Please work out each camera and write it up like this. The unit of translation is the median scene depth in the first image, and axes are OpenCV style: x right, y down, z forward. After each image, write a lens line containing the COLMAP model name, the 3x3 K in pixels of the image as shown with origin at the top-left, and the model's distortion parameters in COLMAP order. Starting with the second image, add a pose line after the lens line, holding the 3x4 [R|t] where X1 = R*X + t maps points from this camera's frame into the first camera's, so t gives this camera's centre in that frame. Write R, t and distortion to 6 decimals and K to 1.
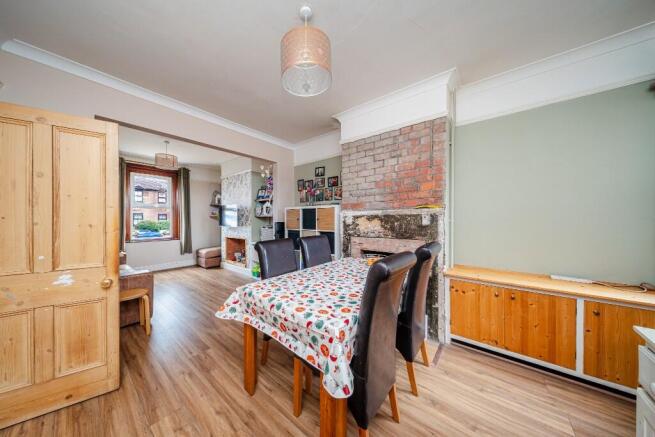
lens RADIAL K [[227.6, 0, 324.1], [0, 227.6, 220.6], [0, 0, 1]] dist [-0.000232, -0.000074]
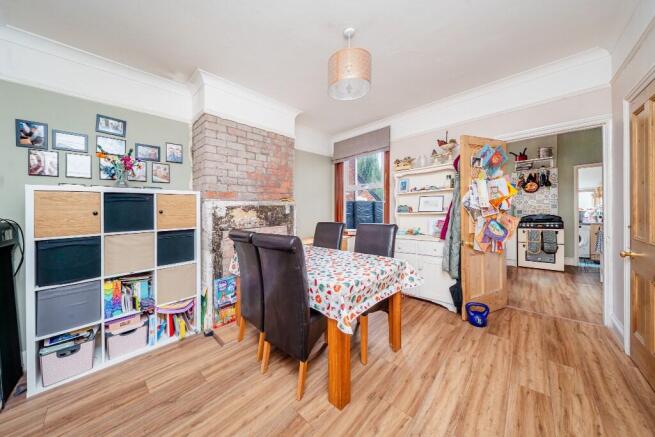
lens RADIAL K [[212.9, 0, 327.5], [0, 212.9, 218.5], [0, 0, 1]] dist [-0.000884, -0.000112]
pose [[0.026011, -0.029887, 0.999215, -0.697514], [0.047411, 0.998465, 0.028630, 0.020588], [-0.998537, 0.046629, 0.027388, 0.637283]]
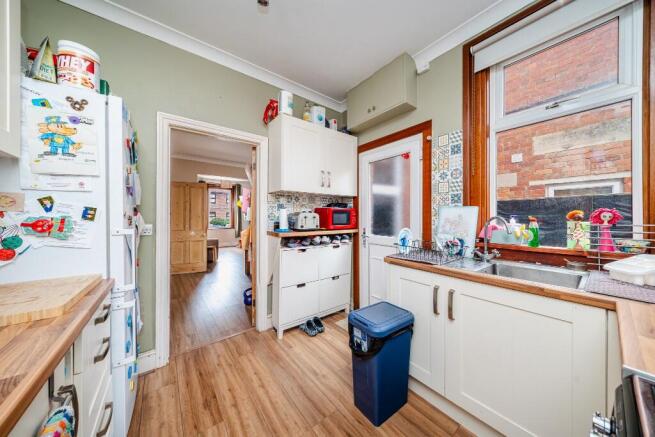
lens RADIAL K [[212.9, 0, 327.5], [0, 212.9, 218.5], [0, 0, 1]] dist [-0.000884, -0.000112]
pose [[0.982696, 0.010465, -0.184929, 0.886526], [-0.012058, 0.999899, -0.007491, 0.044326], [0.184832, 0.009592, 0.982723, -1.115190]]
